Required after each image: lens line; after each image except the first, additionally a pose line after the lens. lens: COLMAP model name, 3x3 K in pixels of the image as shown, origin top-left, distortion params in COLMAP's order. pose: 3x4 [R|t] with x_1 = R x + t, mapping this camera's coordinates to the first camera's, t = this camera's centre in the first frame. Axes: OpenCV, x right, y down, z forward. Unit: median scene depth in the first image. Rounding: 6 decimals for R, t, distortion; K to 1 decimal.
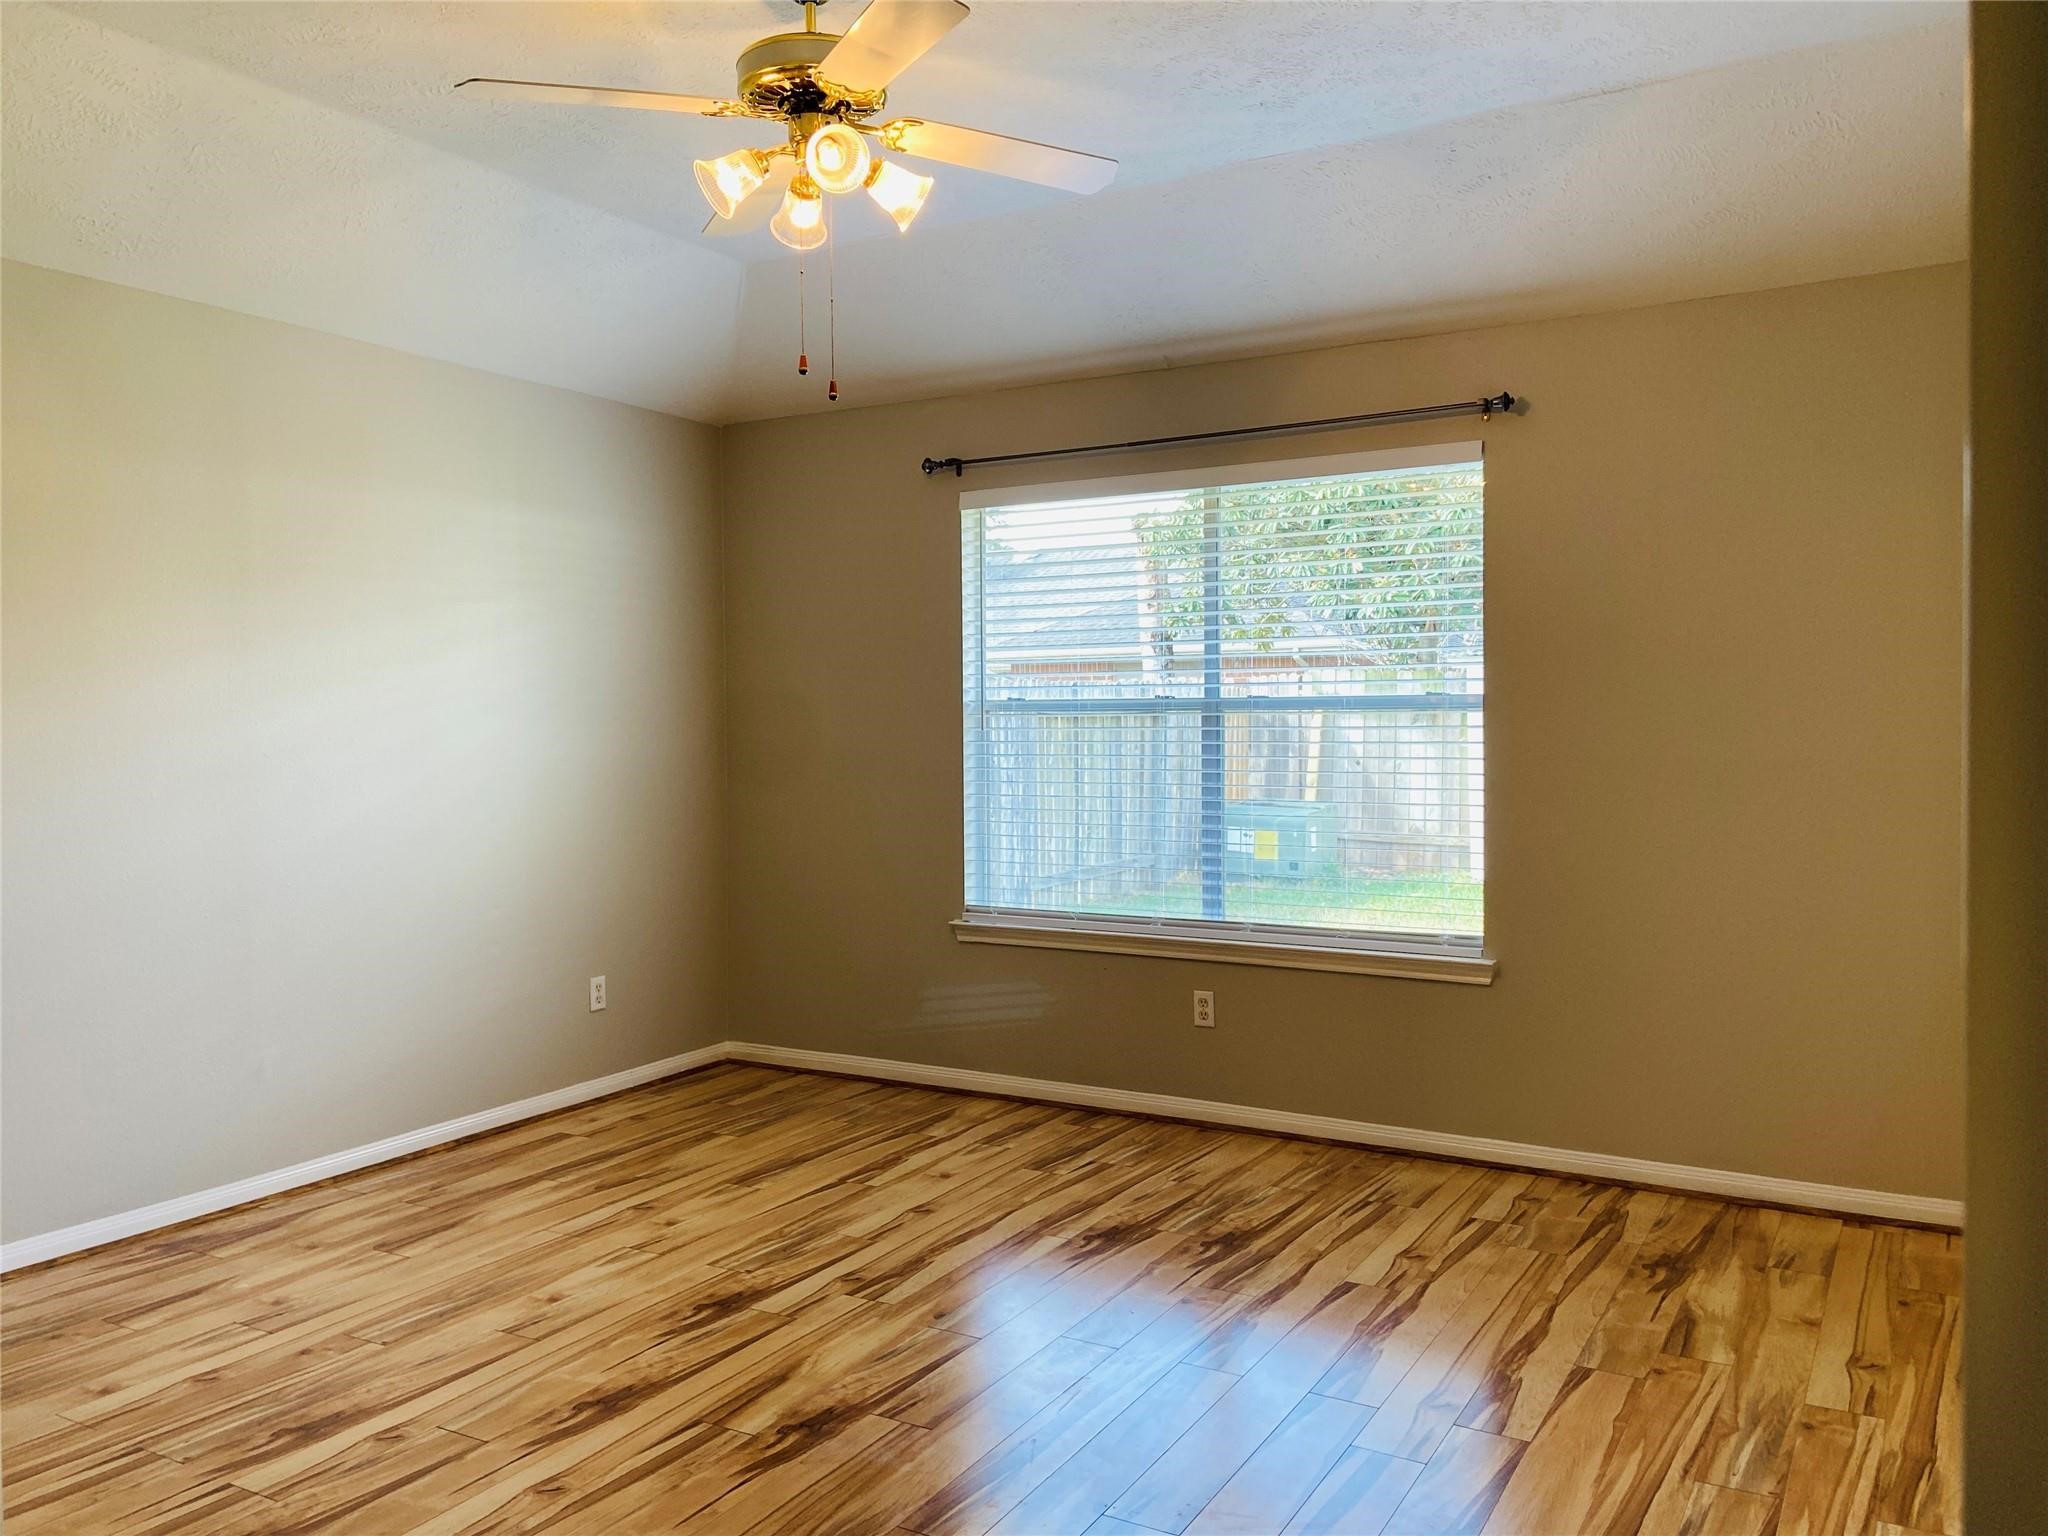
lens RADIAL K [[1675.0, 0, 1032.7], [0, 1675.0, 779.3], [0, 0, 1]] dist [0.006430, -0.024727]
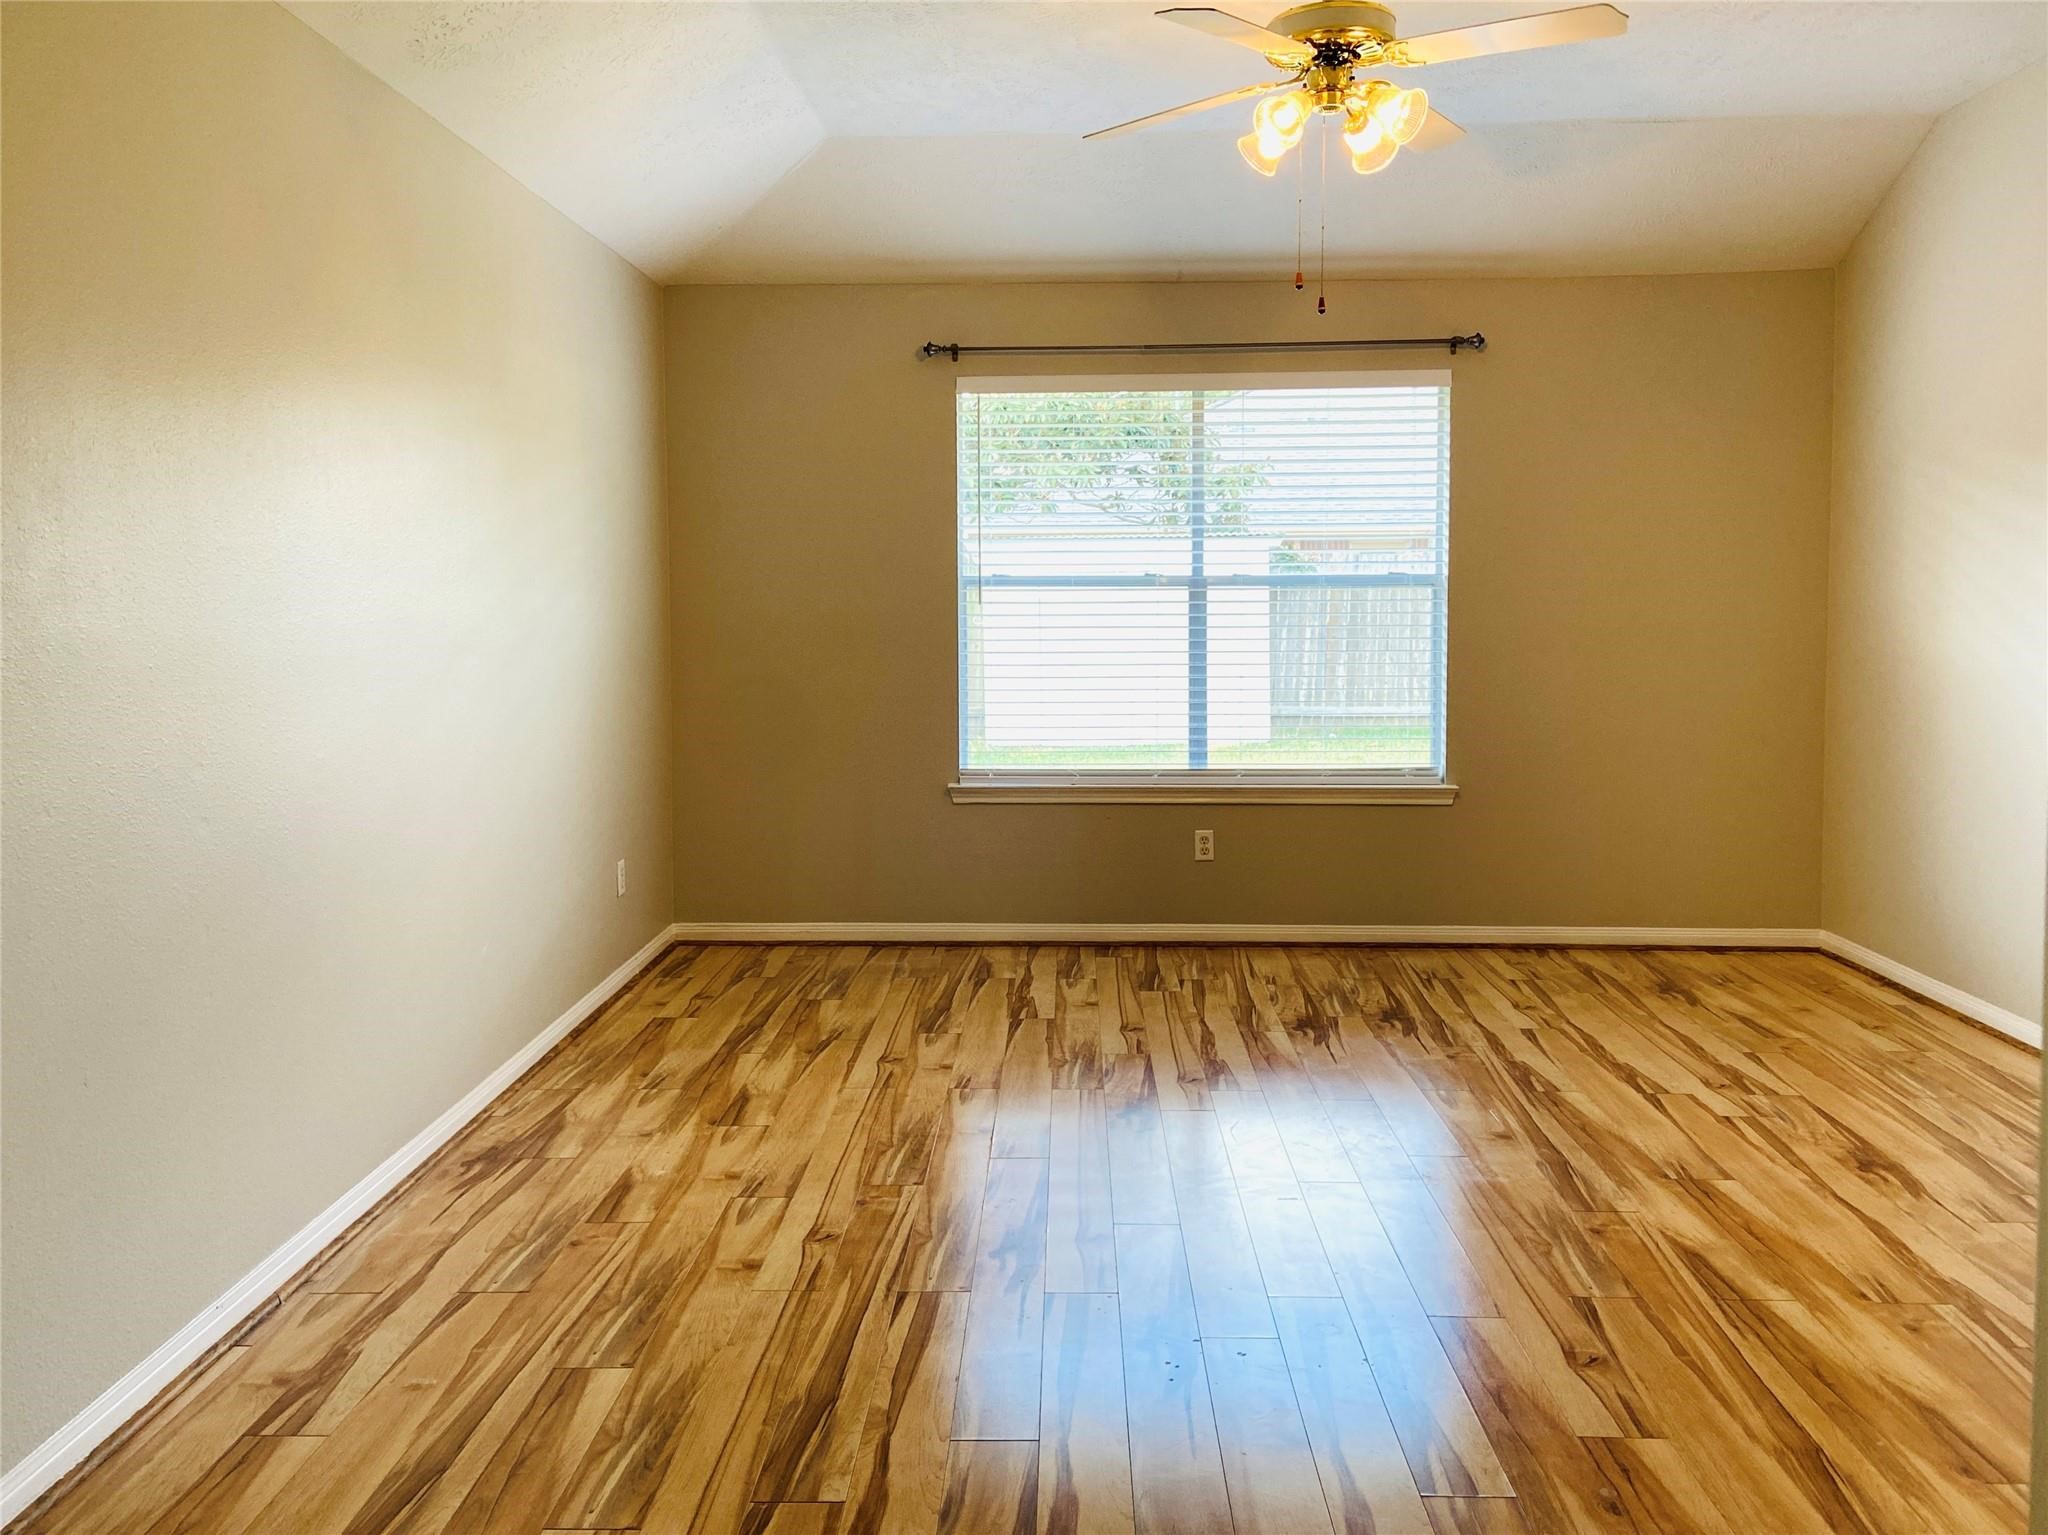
lens RADIAL K [[1675.0, 0, 1038.3], [0, 1675.0, 760.0], [0, 0, 1]] dist [0.006430, -0.024727]
pose [[0.859850, -0.038456, 0.509097, -0.583066], [0.017942, 0.998819, 0.045146, 0.023930], [-0.510232, -0.029684, 0.859524, 0.065802]]
